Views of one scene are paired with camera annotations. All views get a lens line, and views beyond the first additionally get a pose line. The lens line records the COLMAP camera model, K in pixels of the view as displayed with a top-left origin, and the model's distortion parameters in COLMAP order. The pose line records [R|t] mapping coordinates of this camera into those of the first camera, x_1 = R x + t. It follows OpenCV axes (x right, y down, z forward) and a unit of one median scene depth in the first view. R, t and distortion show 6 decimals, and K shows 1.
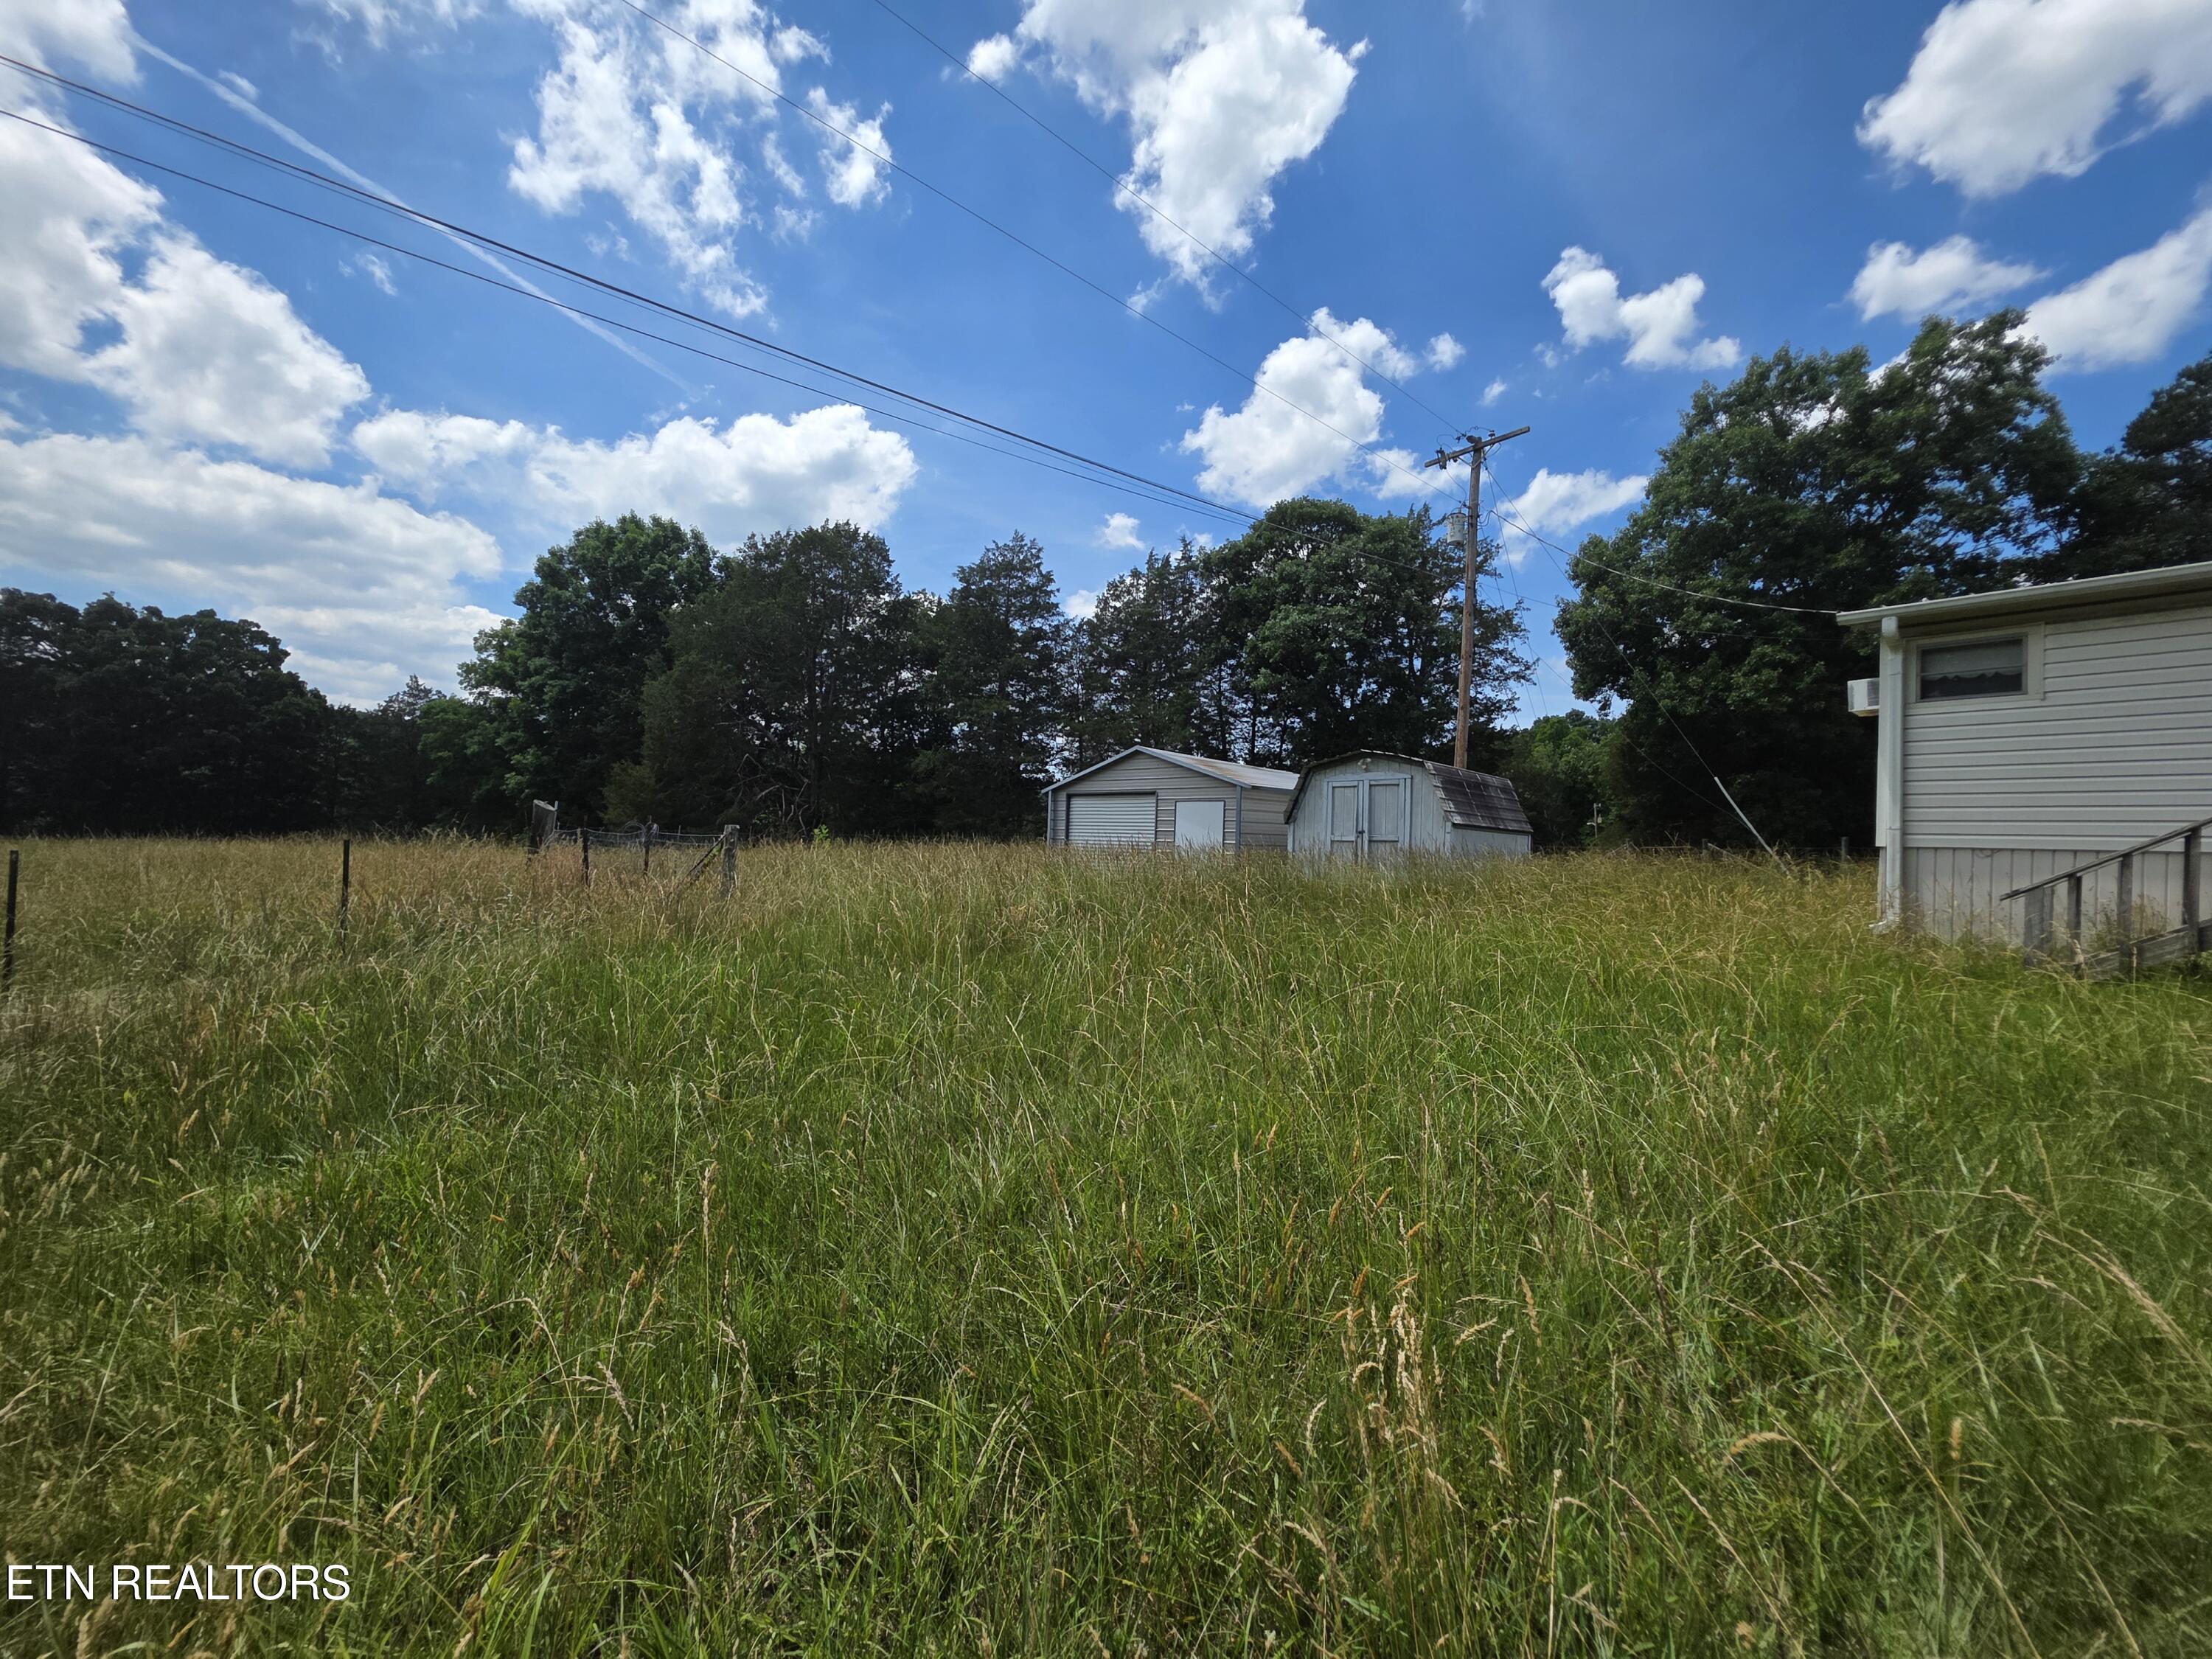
lens RADIAL K [[886.1, 0, 1102.7], [0, 886.1, 830.0], [0, 0, 1]] dist [0.001864, -0.000451]
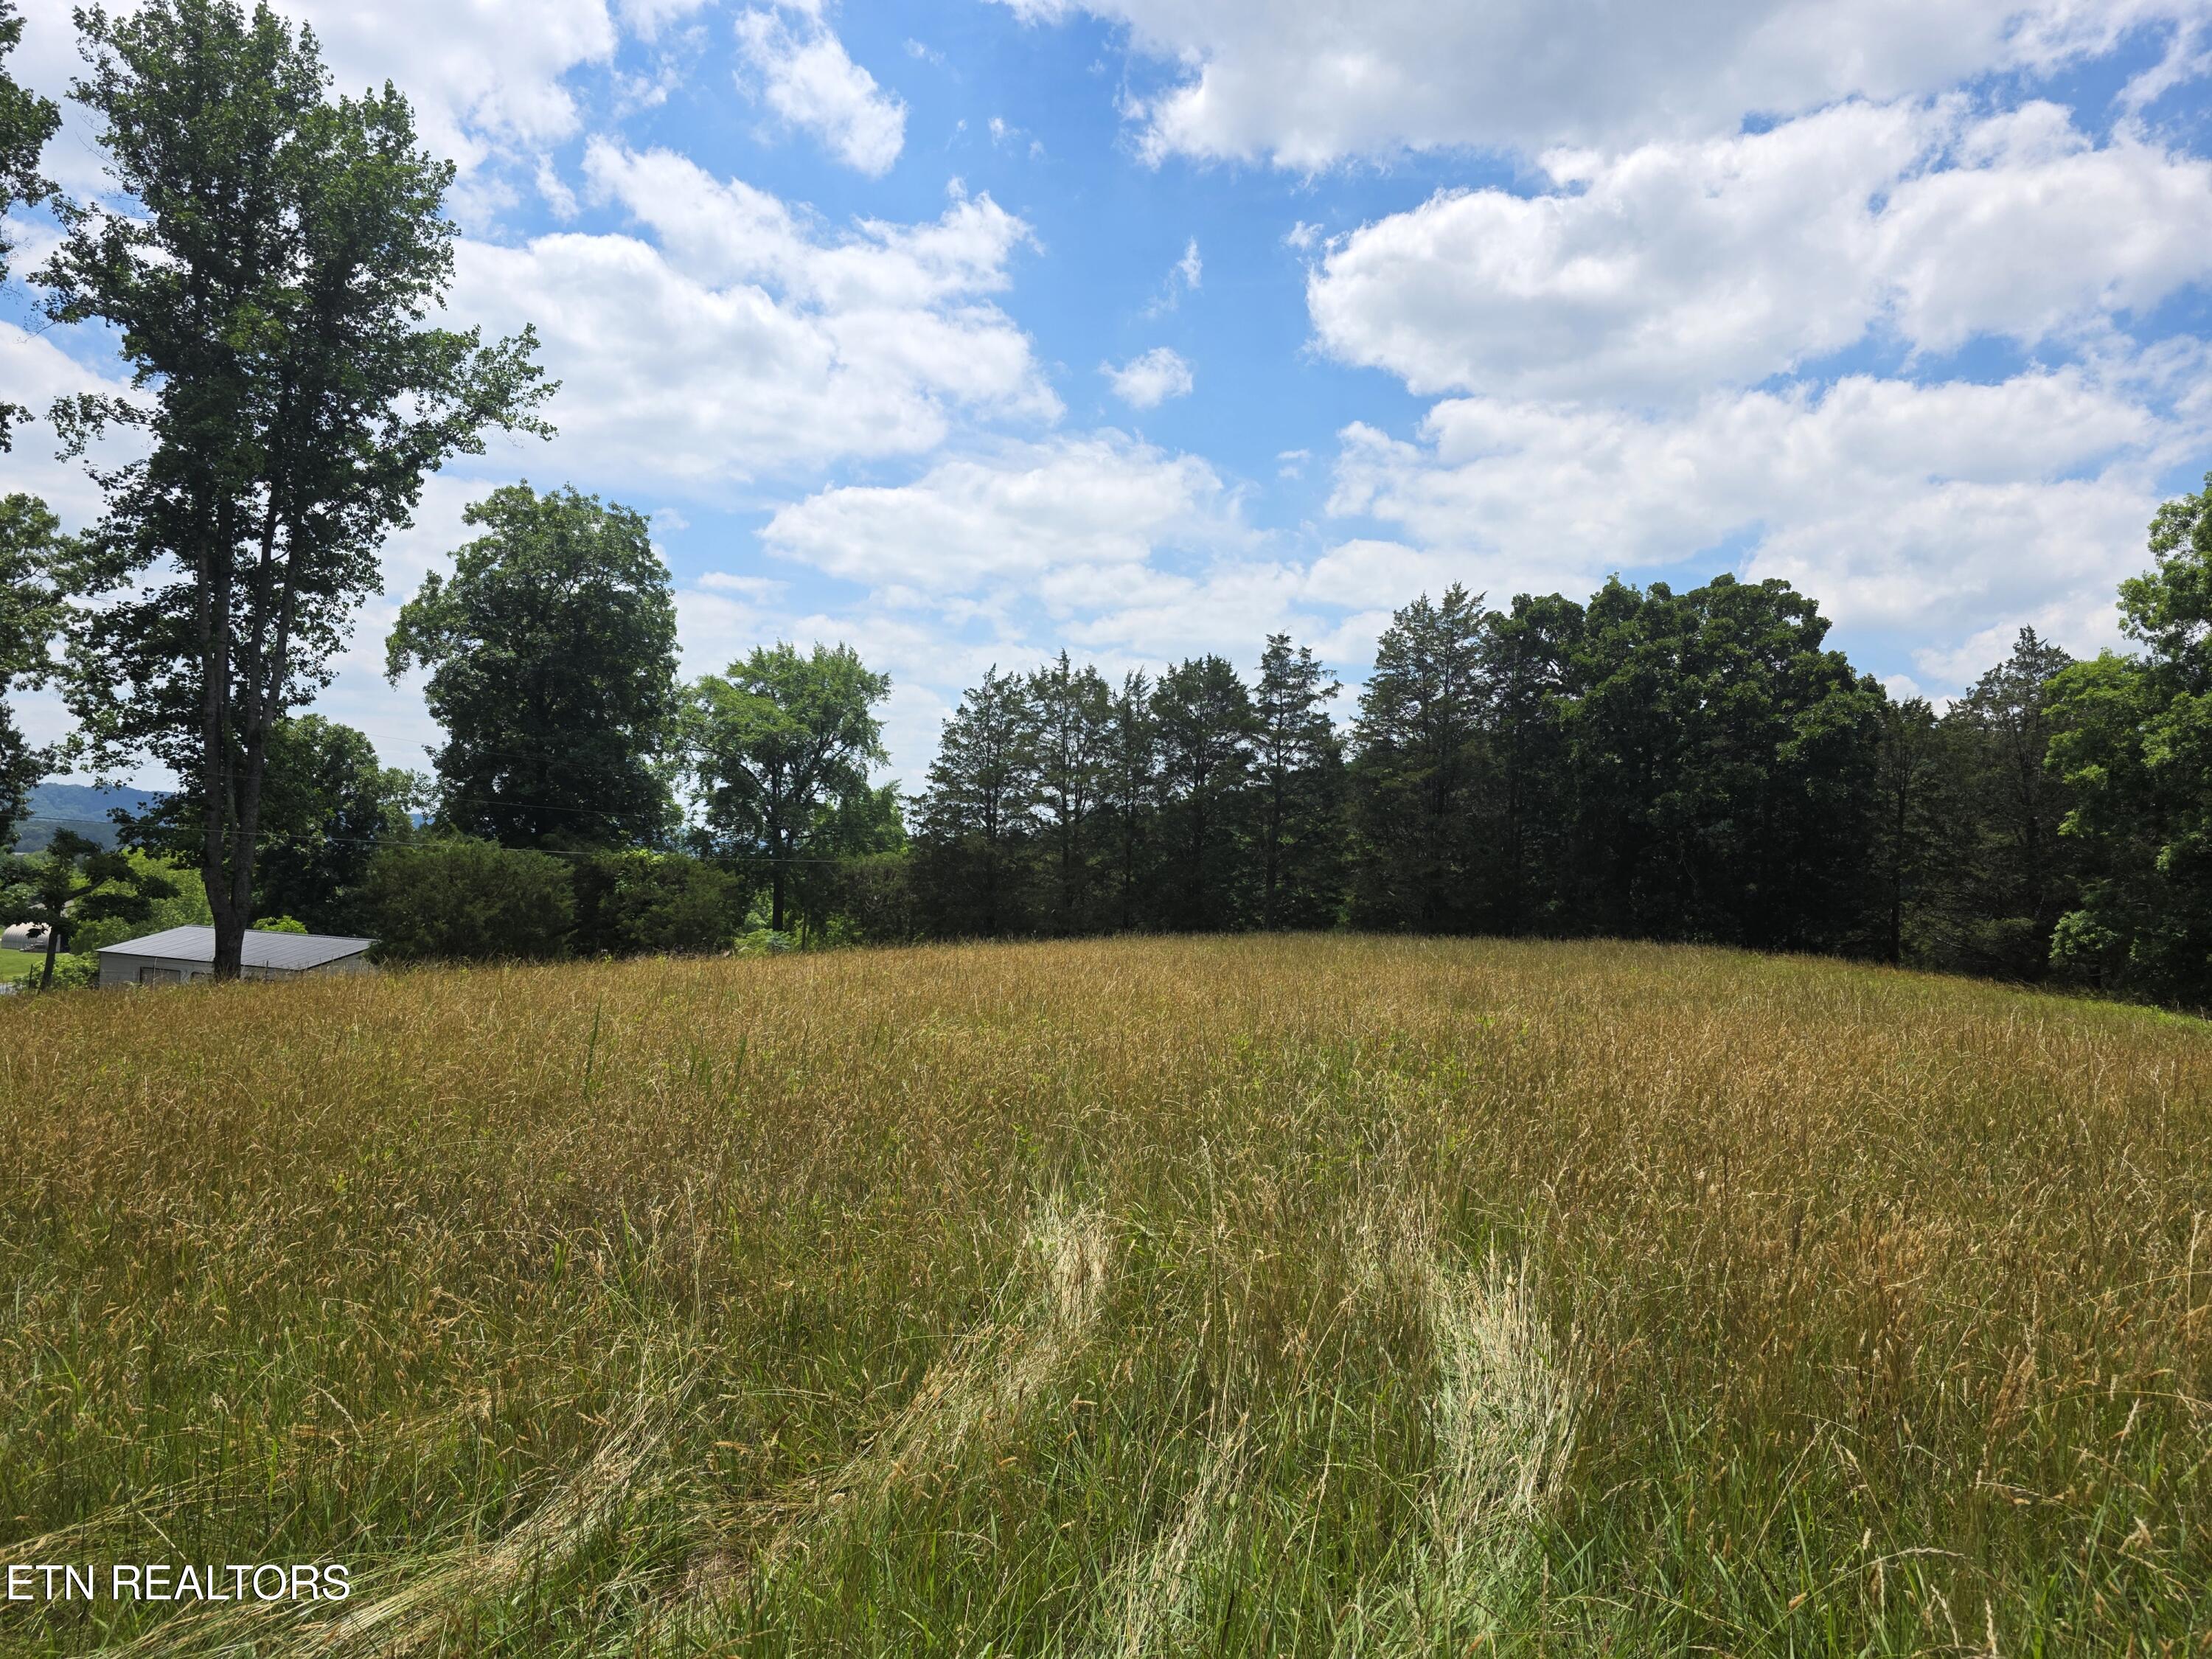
lens RADIAL K [[1505.1, 0, 1101.4], [0, 1505.1, 817.0], [0, 0, 1]] dist [0.047666, -0.032571]
pose [[0.377213, -0.051782, -0.924678, -0.175228], [-0.006563, 0.998261, -0.058580, -0.007691], [0.926103, 0.028166, 0.376217, 0.177556]]
